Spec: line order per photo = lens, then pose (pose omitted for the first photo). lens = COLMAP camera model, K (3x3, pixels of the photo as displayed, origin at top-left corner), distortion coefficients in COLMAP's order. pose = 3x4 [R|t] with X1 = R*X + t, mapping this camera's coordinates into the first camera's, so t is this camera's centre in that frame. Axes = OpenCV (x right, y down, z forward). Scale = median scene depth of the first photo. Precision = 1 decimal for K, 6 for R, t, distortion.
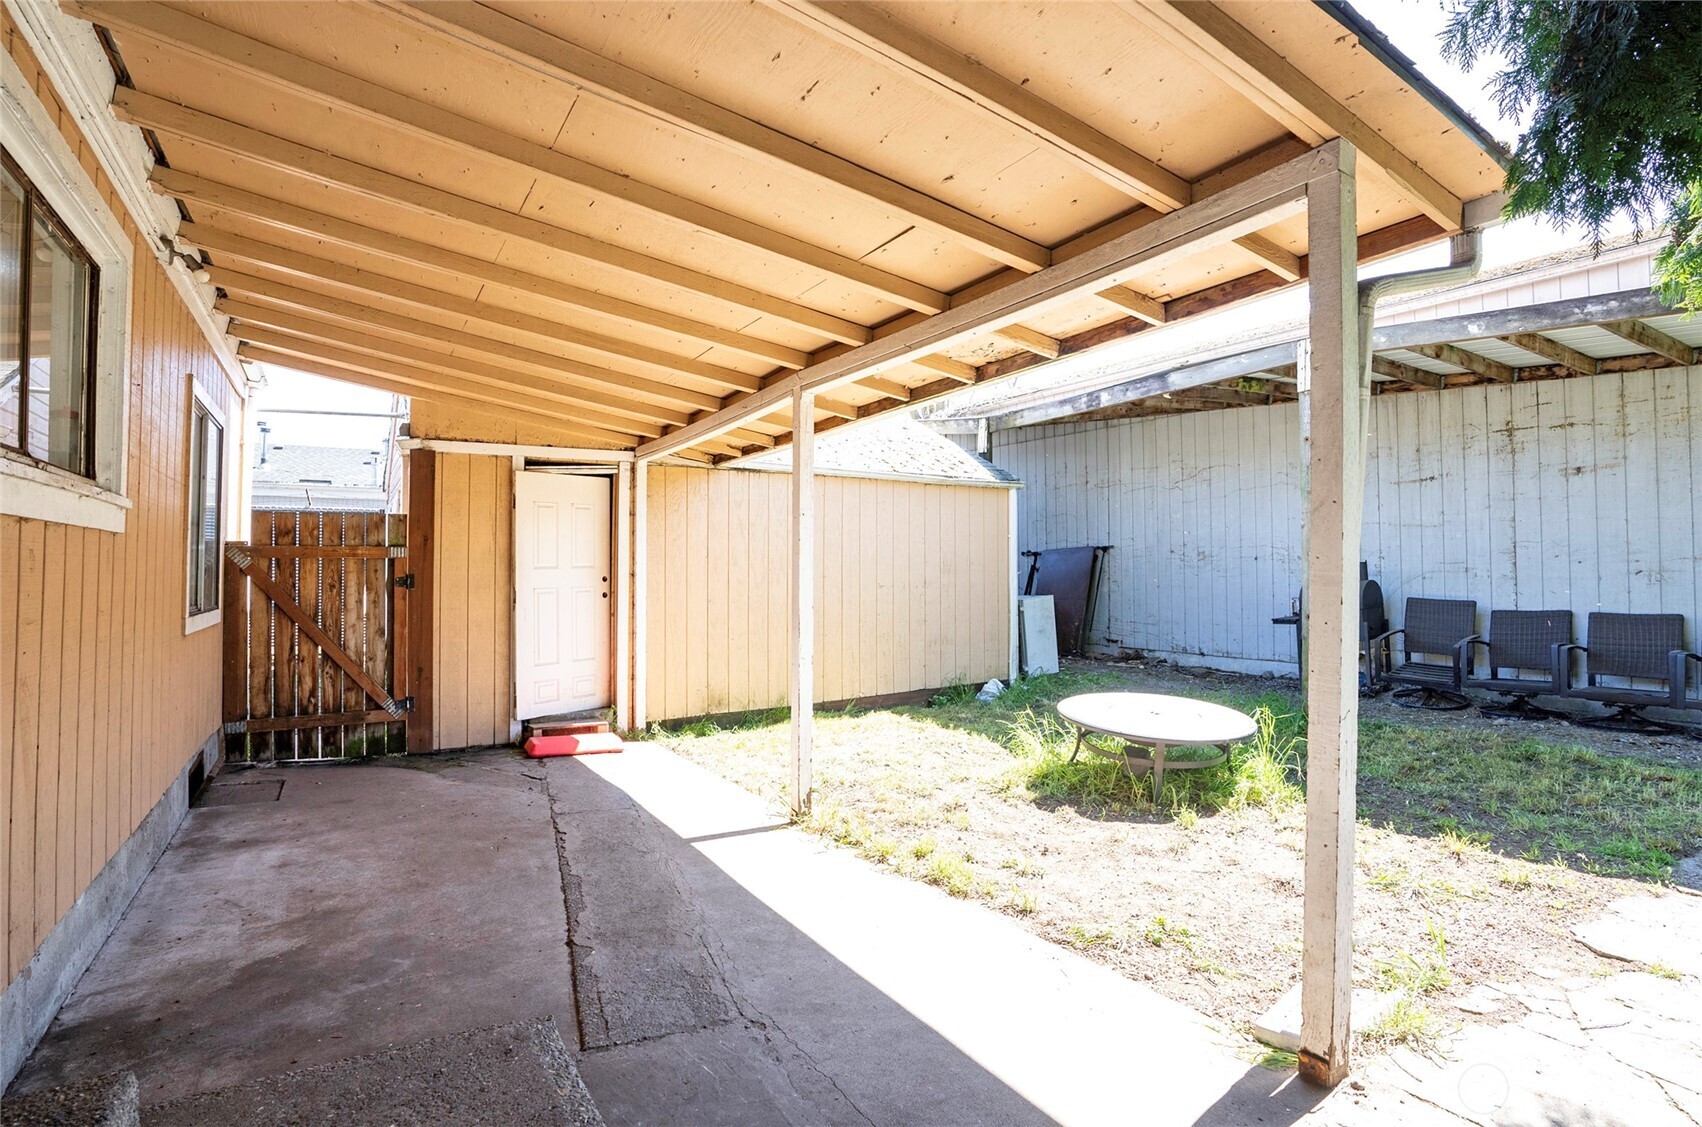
lens RADIAL K [[834.1, 0, 871.3], [0, 834.1, 540.8], [0, 0, 1]] dist [-0.082446, 0.031214]
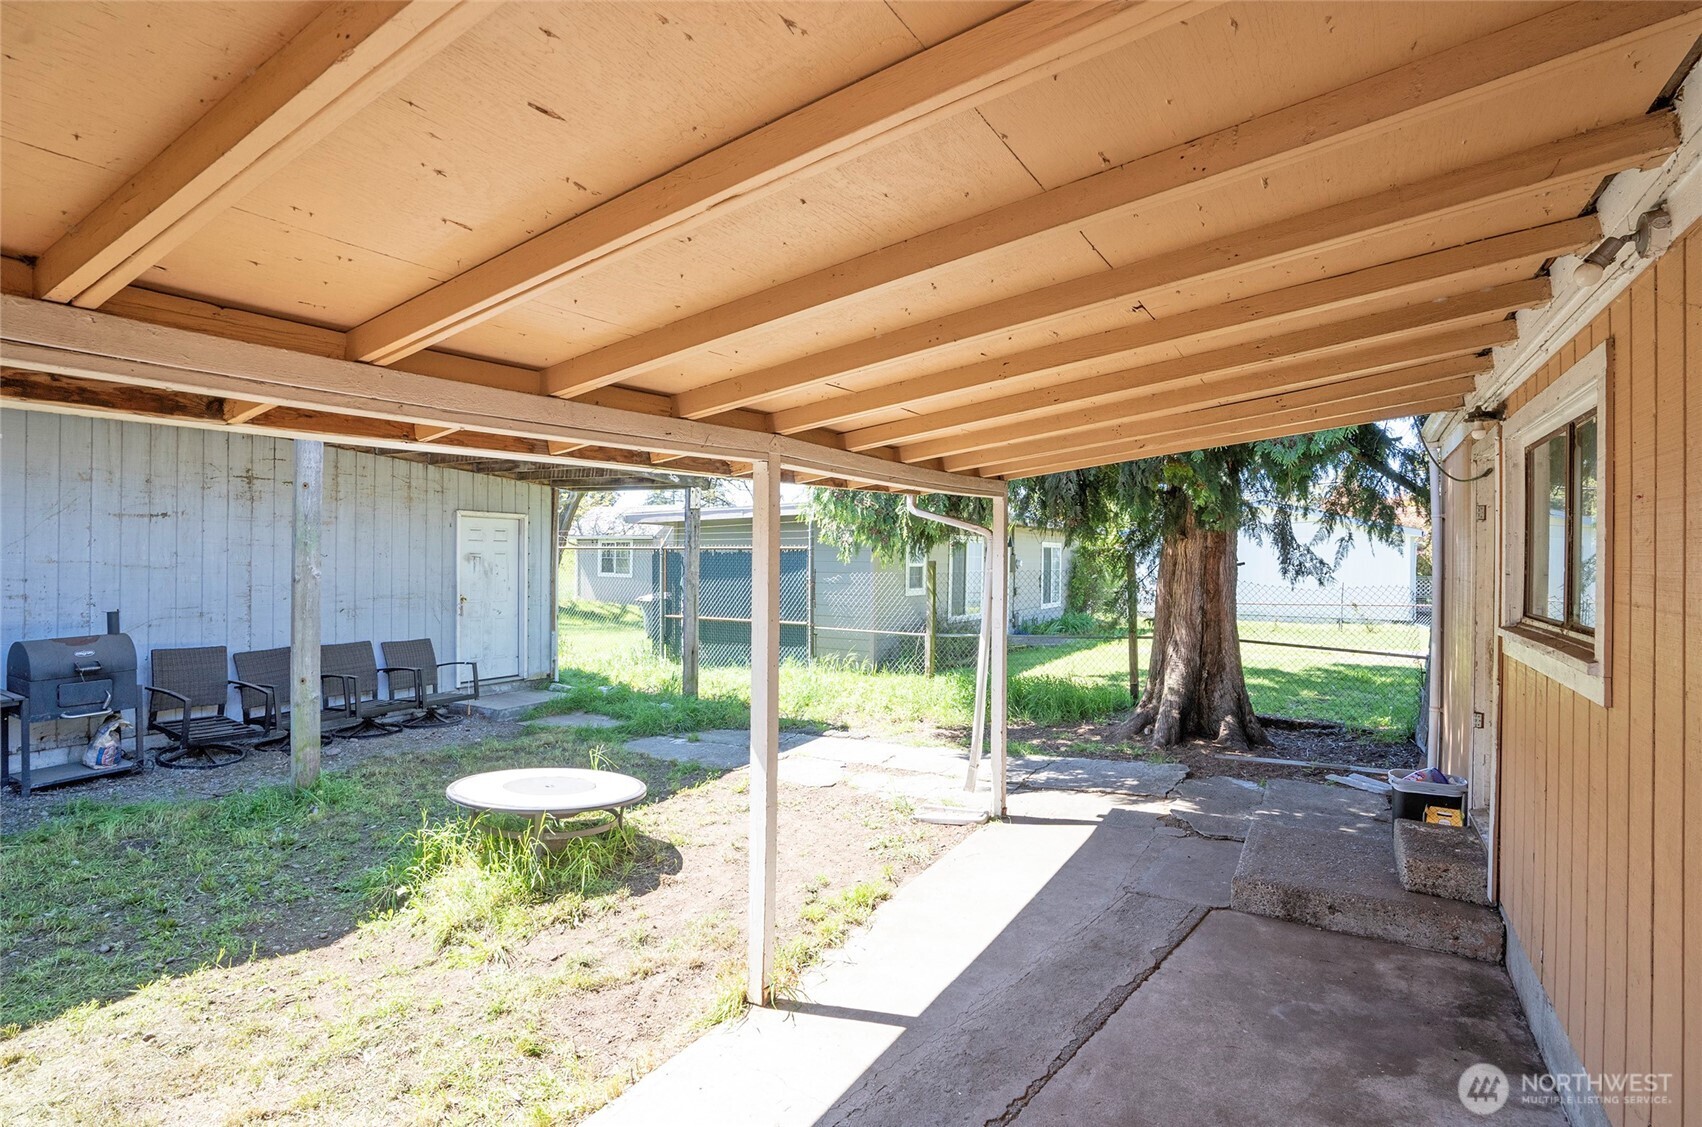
lens RADIAL K [[841.0, 0, 854.5], [0, 841.0, 557.6], [0, 0, 1]] dist [-0.070024, 0.033104]
pose [[-0.448059, -0.001697, 0.894002, -0.516782], [-0.037991, 0.999131, -0.017144, -0.048259], [-0.893196, -0.041646, -0.447734, 0.793929]]
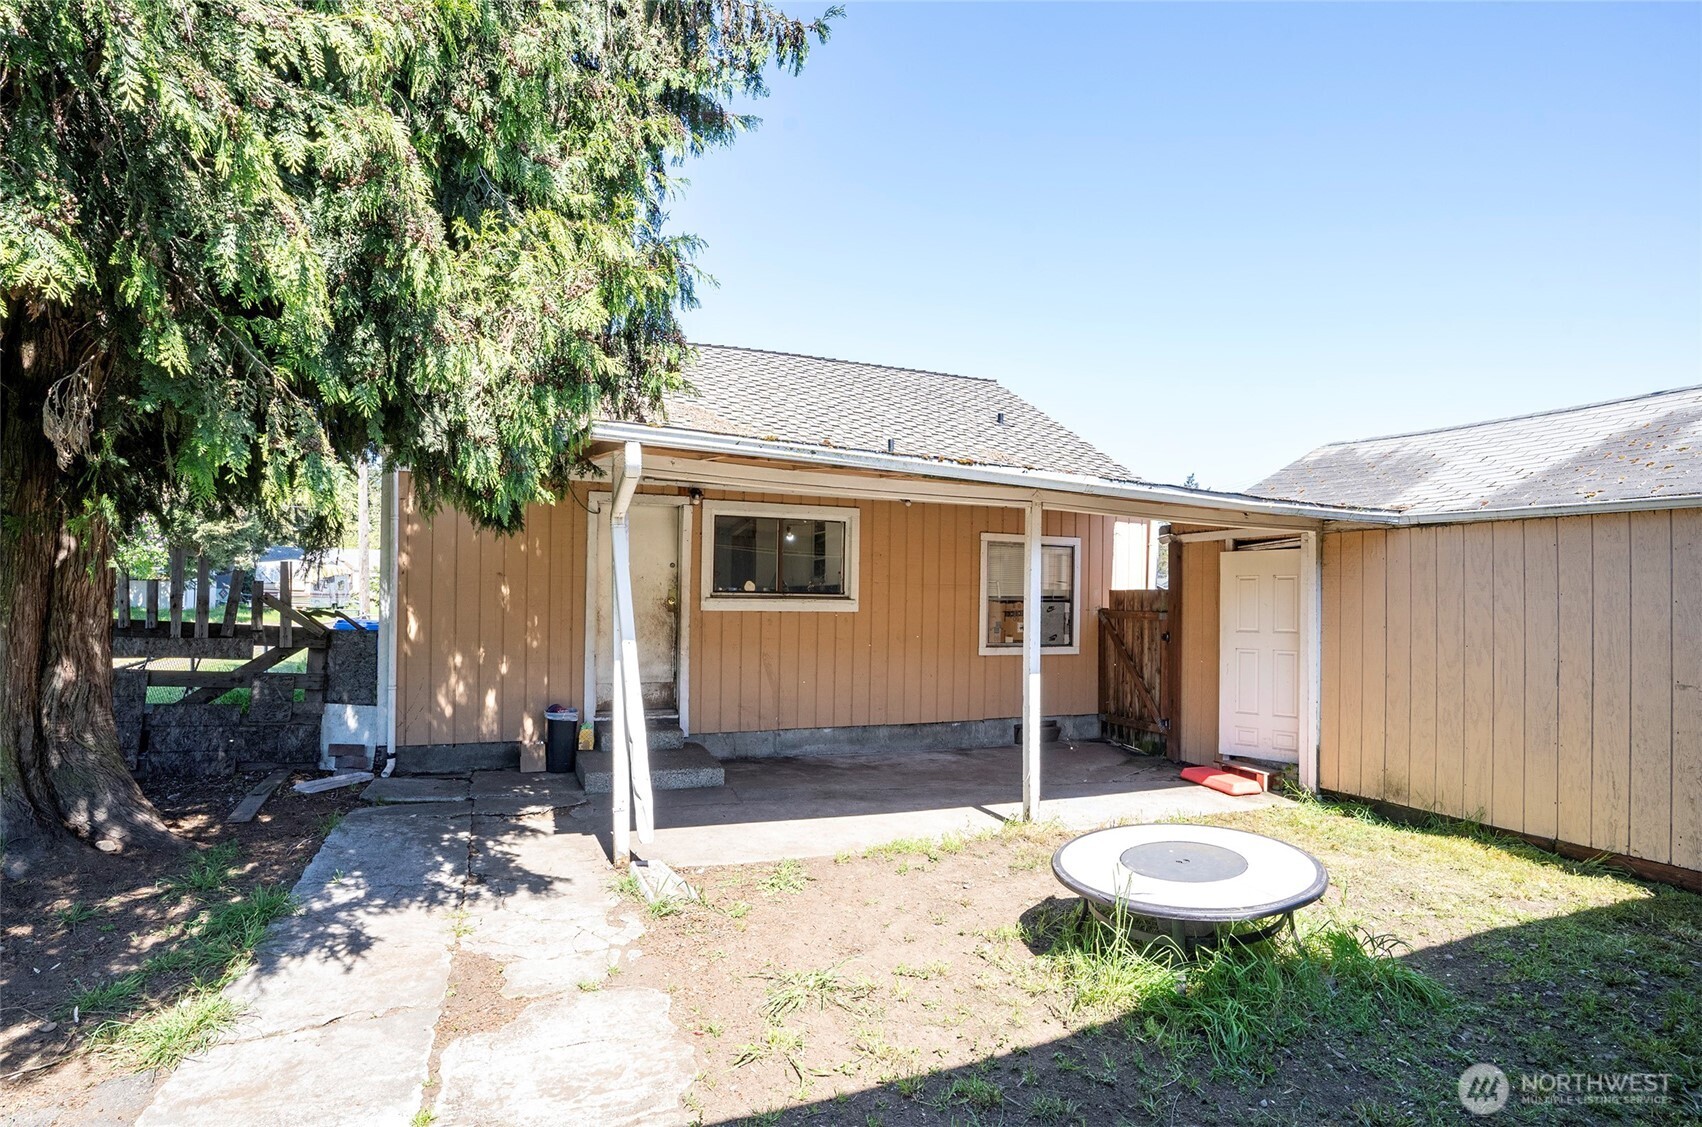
lens RADIAL K [[841.0, 0, 854.5], [0, 841.0, 557.6], [0, 0, 1]] dist [-0.070024, 0.033104]
pose [[-0.177960, -0.043803, -0.983062, 0.793828], [0.018589, 0.998681, -0.047864, -0.023877], [0.983862, -0.026792, -0.176911, 0.594359]]
